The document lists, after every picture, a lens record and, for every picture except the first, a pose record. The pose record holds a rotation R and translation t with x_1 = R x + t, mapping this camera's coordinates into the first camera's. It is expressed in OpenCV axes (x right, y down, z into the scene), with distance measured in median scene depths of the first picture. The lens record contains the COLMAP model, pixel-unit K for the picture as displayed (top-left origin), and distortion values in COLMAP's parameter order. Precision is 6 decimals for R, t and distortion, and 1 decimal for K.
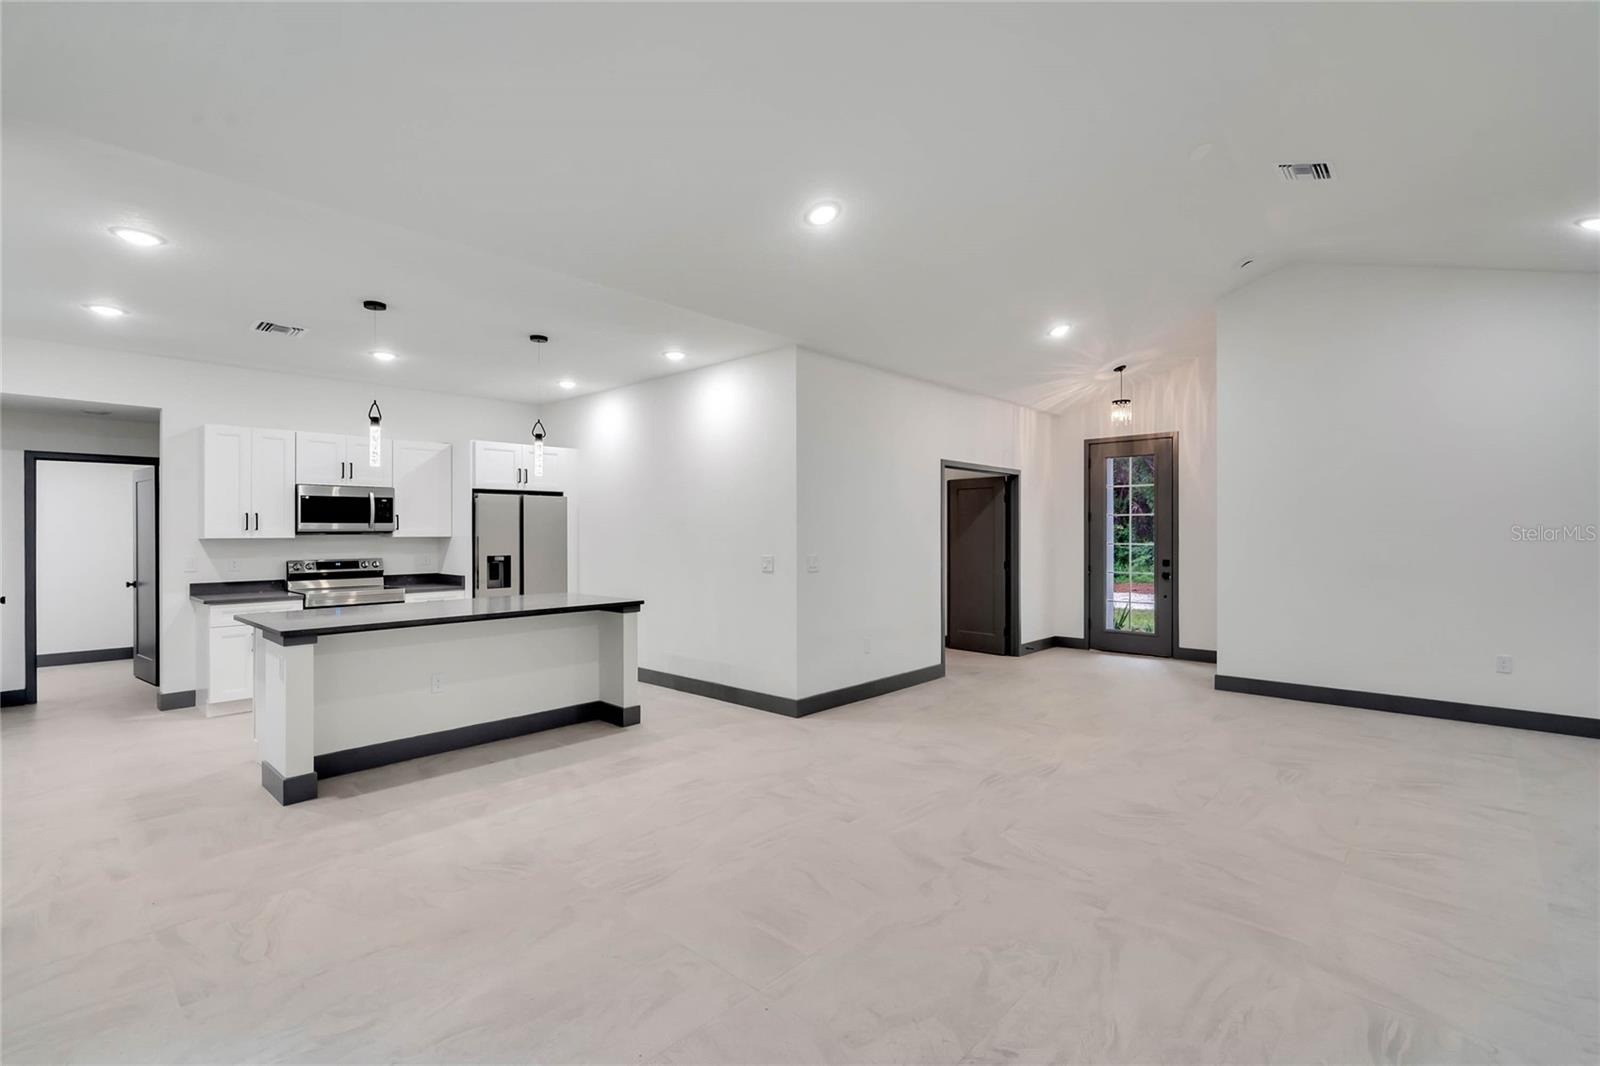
lens RADIAL K [[729.9, 0, 800.0], [0, 729.9, 533.0], [0, 0, 1]] dist [-0.001250, -0.000136]
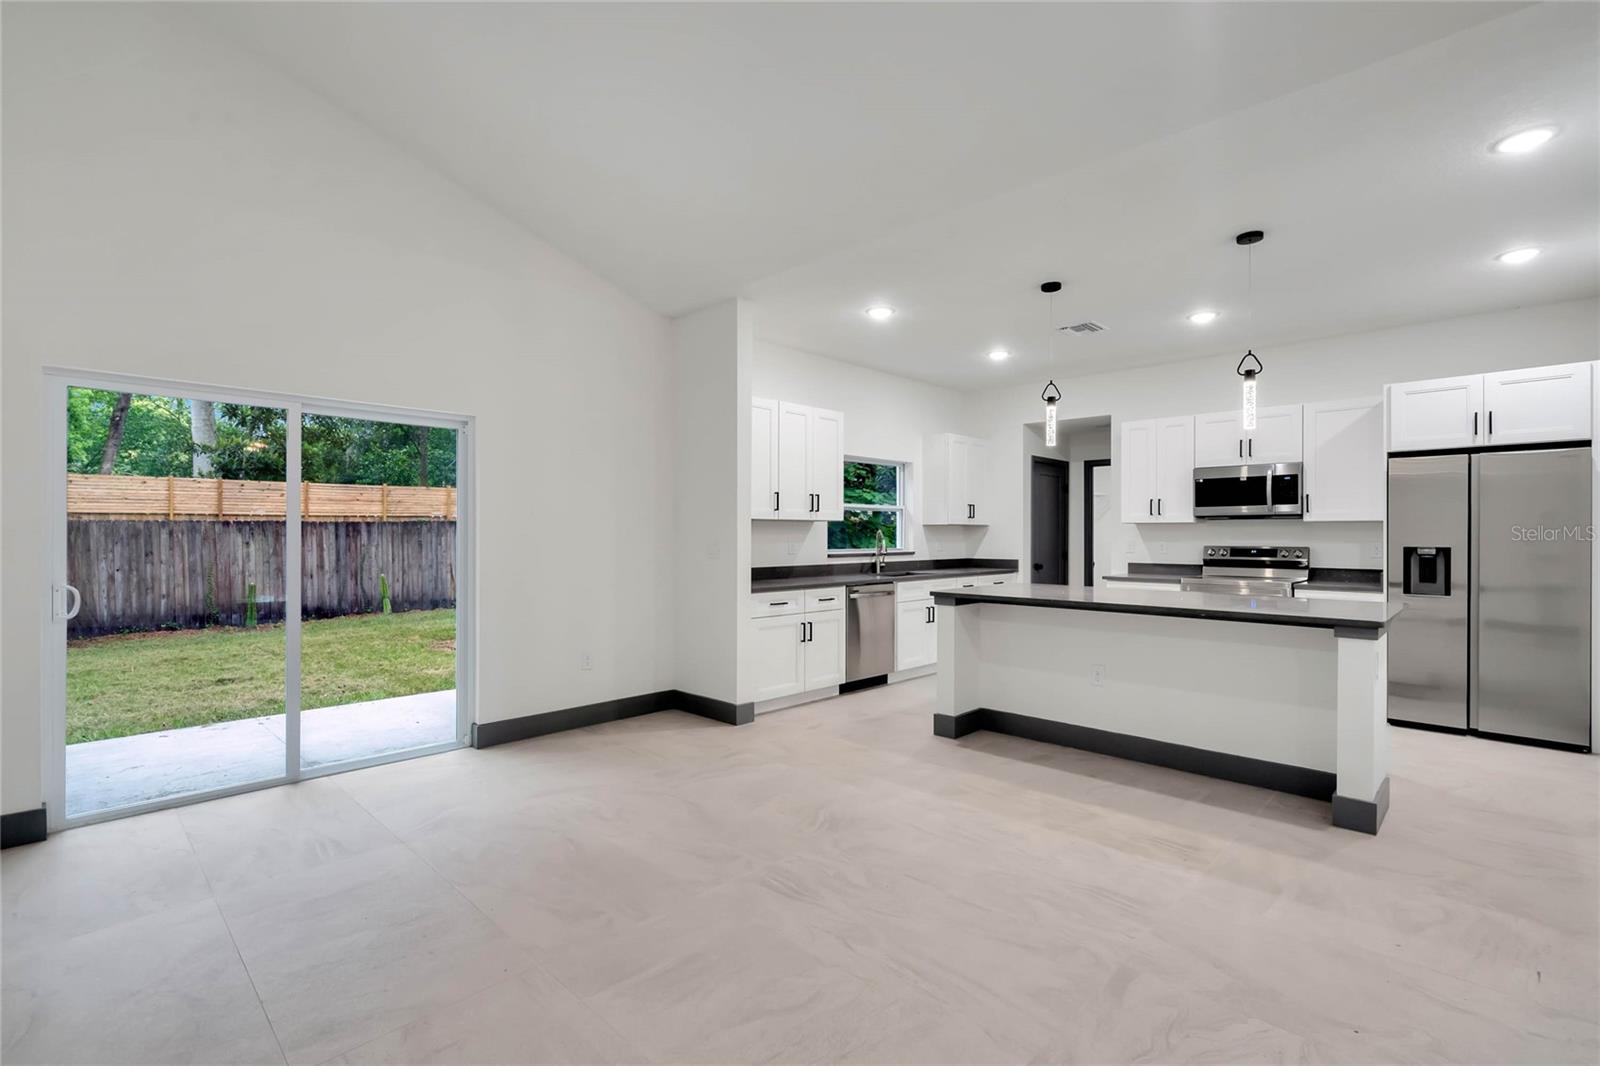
lens RADIAL K [[729.0, 0, 797.0], [0, 729.0, 537.4], [0, 0, 1]] dist [-0.001445, 0.000313]
pose [[-0.034495, 0.007834, -0.999374, 0.303149], [-0.002318, 0.999966, 0.007919, 0.019417], [0.999402, 0.002590, -0.034475, 0.469661]]
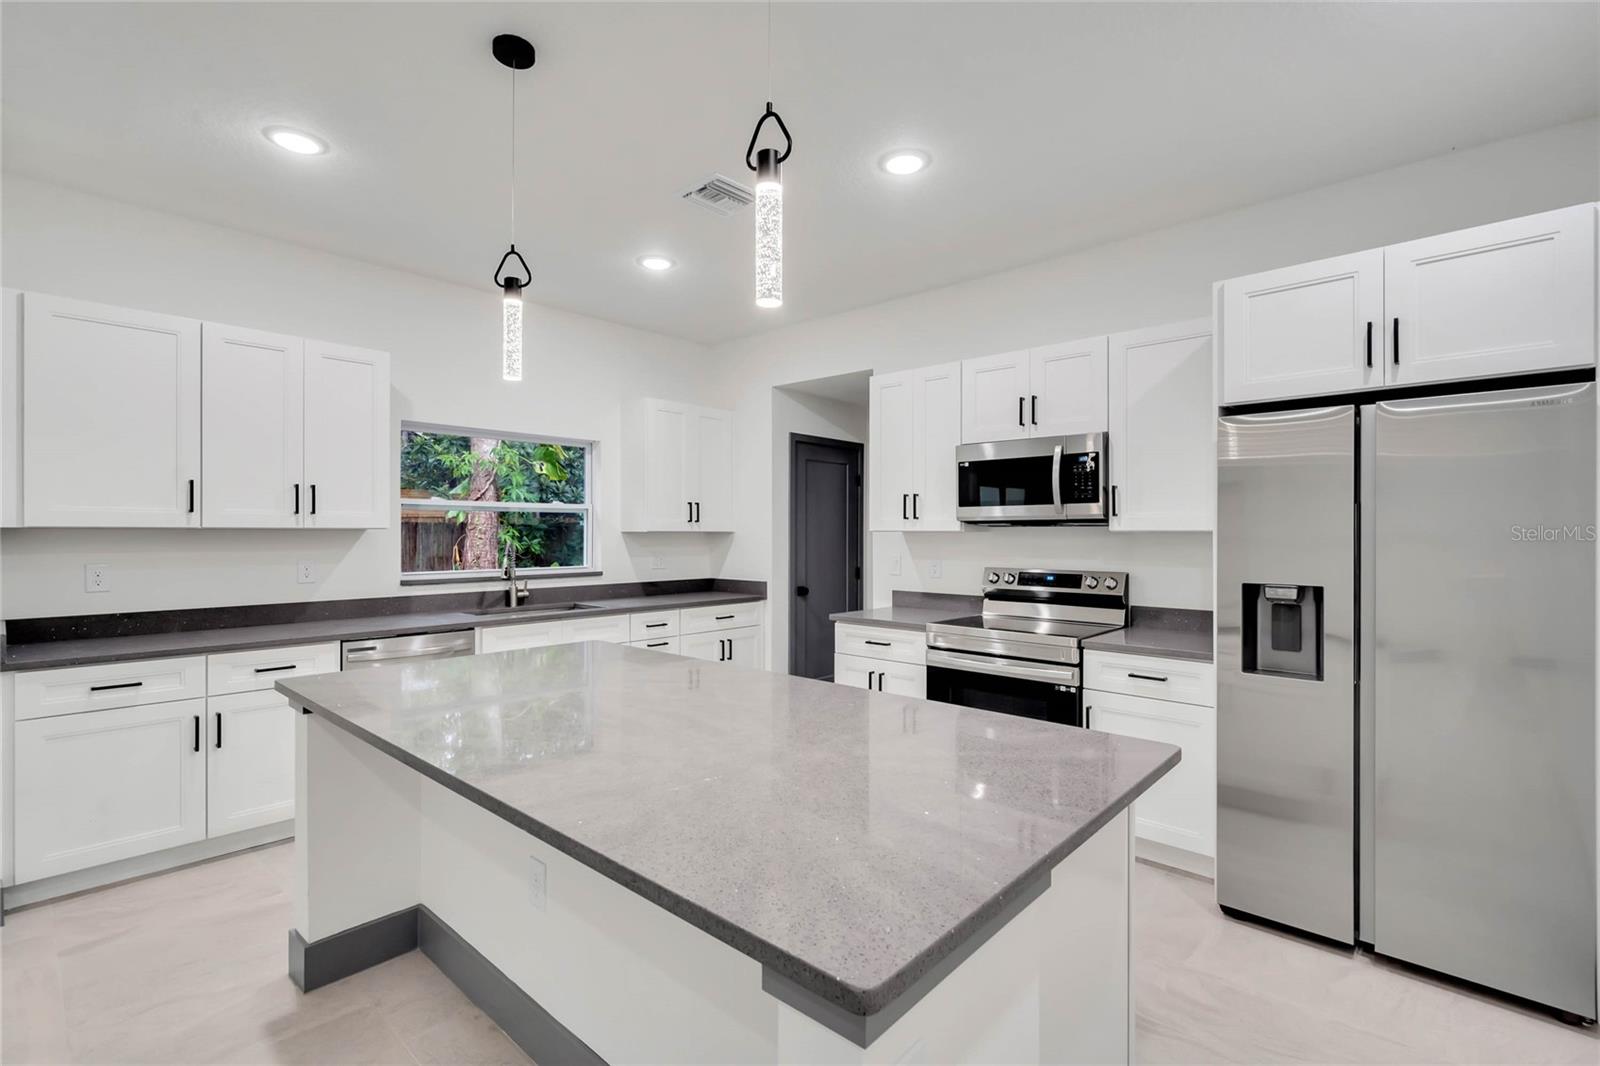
lens RADIAL K [[729.9, 0, 800.0], [0, 729.9, 533.0], [0, 0, 1]] dist [-0.001250, -0.000136]
pose [[0.005232, 0.003575, -0.999980, -0.064191], [-0.003358, 0.999988, 0.003557, 0.006072], [0.999981, 0.003339, 0.005244, 0.817650]]
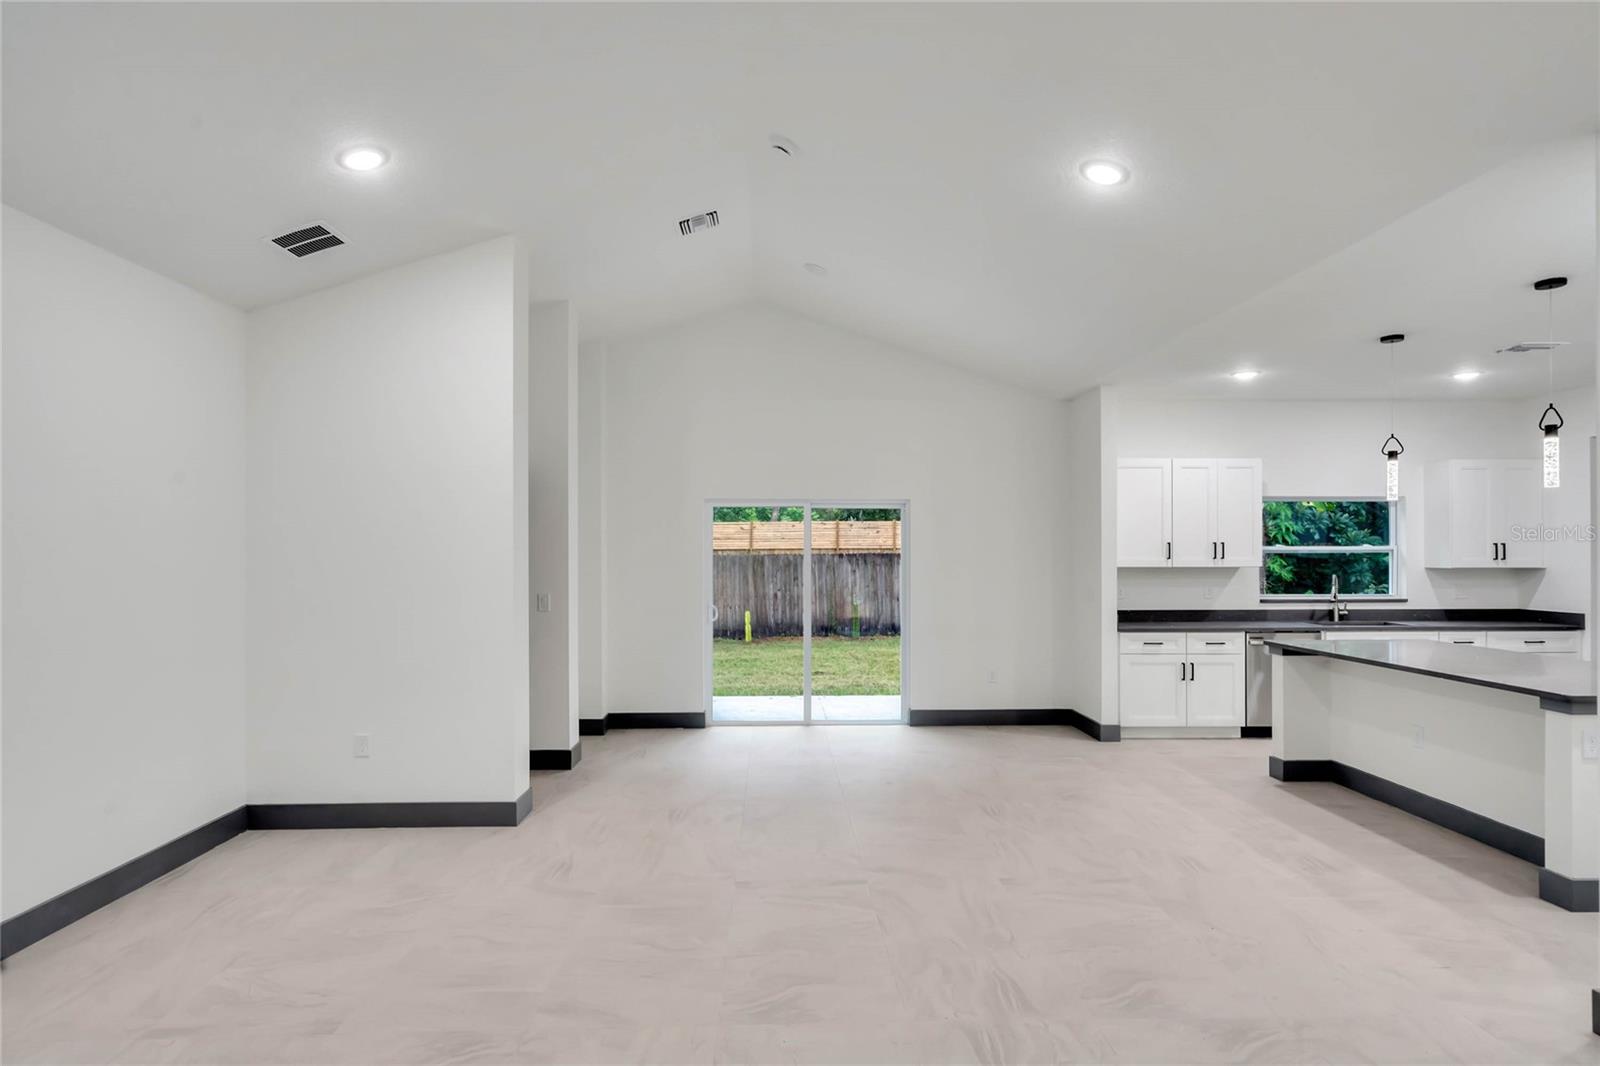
lens RADIAL K [[870.8, 0, 799.2], [0, 870.8, 554.3], [0, 0, 1]] dist [0.014150, 0.000153]
pose [[-0.718009, 0.005844, -0.696009, 0.568655], [0.002547, 0.999980, 0.005769, -0.018713], [0.696029, 0.002369, -0.718009, 0.889840]]
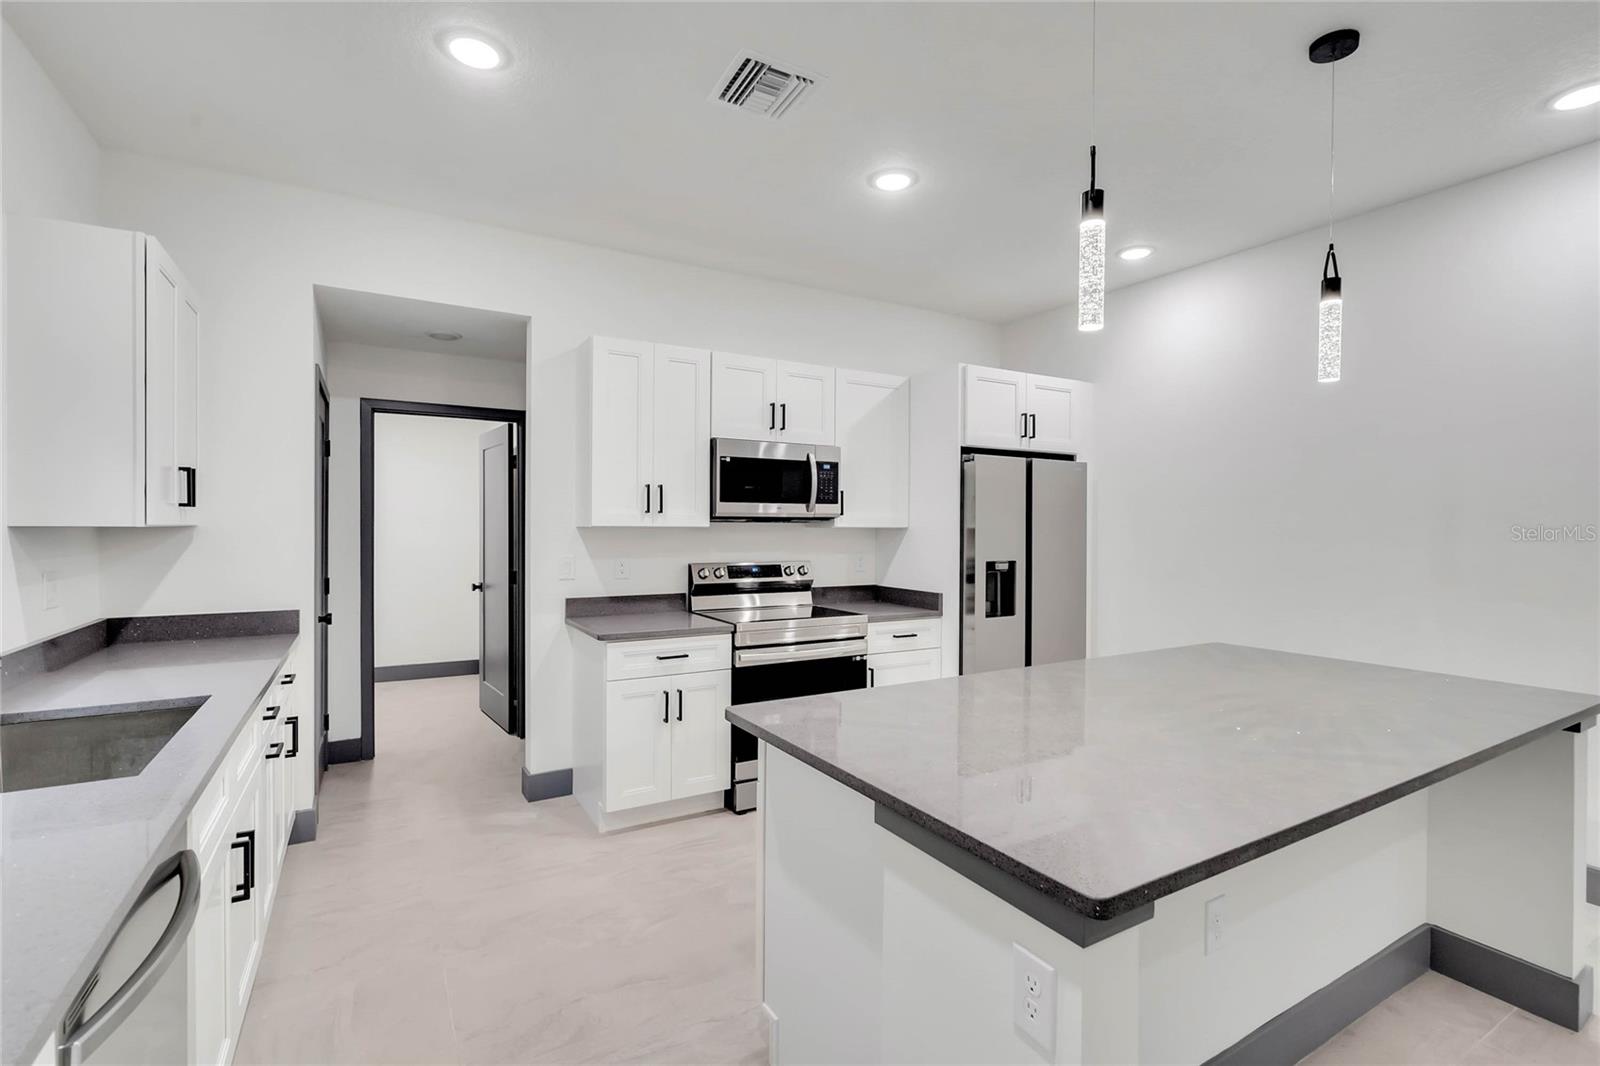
lens RADIAL K [[729.9, 0, 800.0], [0, 729.9, 533.0], [0, 0, 1]] dist [-0.001250, -0.000136]
pose [[0.955077, 0.011477, -0.296134, -0.420189], [-0.009999, 0.999929, 0.006505, 0.006814], [0.296188, -0.003252, 0.955124, 0.422635]]
